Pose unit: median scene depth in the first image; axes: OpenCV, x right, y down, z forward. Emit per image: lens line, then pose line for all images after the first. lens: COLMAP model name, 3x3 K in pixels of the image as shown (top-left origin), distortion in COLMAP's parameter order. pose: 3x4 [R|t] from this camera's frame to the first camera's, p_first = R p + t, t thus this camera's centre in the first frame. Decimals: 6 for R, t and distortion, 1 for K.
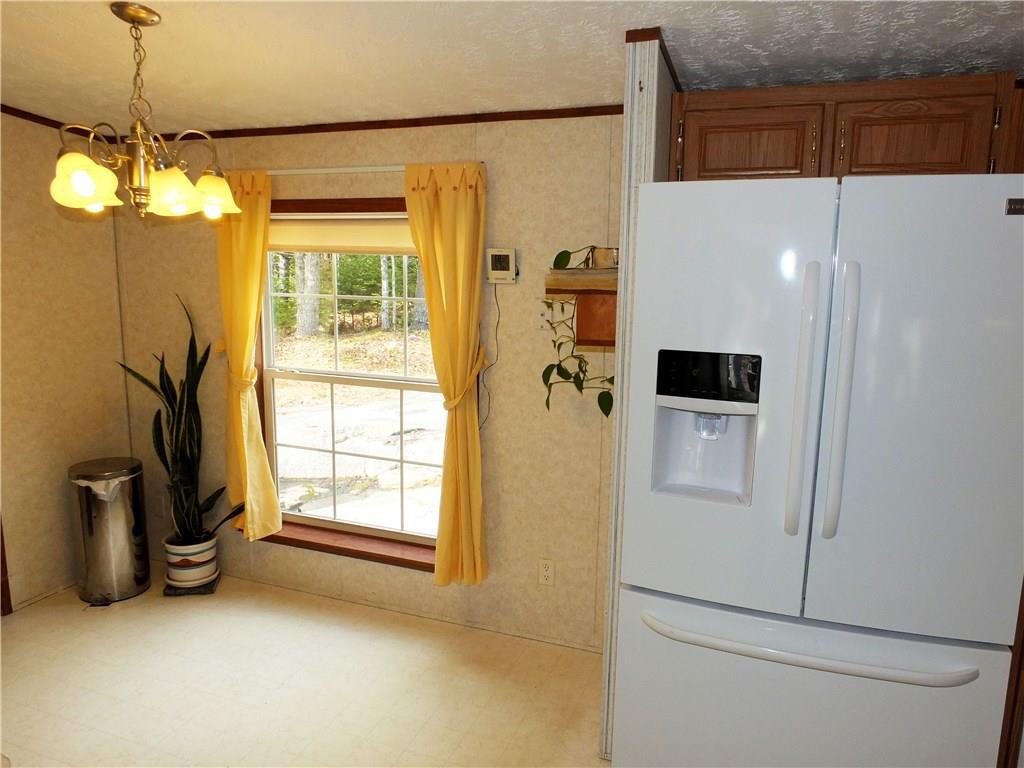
lens RADIAL K [[704.8, 0, 508.5], [0, 704.8, 384.8], [0, 0, 1]] dist [-0.029422, 0.002341]
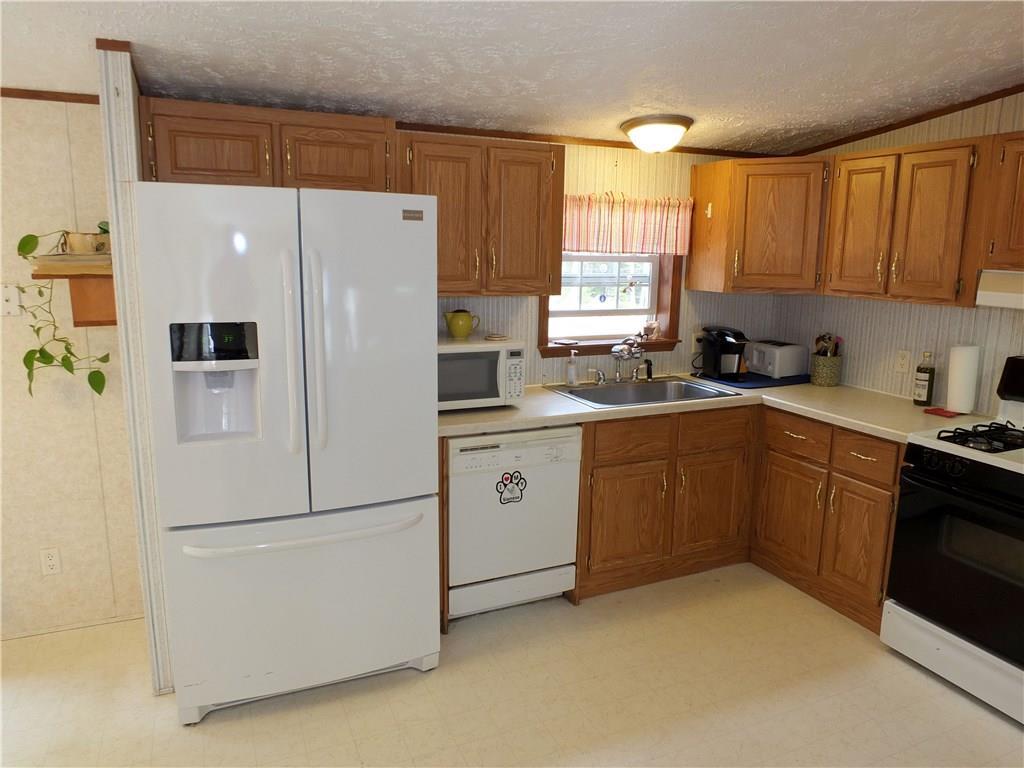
lens RADIAL K [[704.8, 0, 511.8], [0, 704.8, 382.1], [0, 0, 1]] dist [-0.029422, 0.002341]
pose [[0.707674, -0.132142, 0.694072, -0.184665], [0.107730, 0.991049, 0.078842, 0.014216], [-0.698278, 0.018978, 0.715575, -0.214715]]
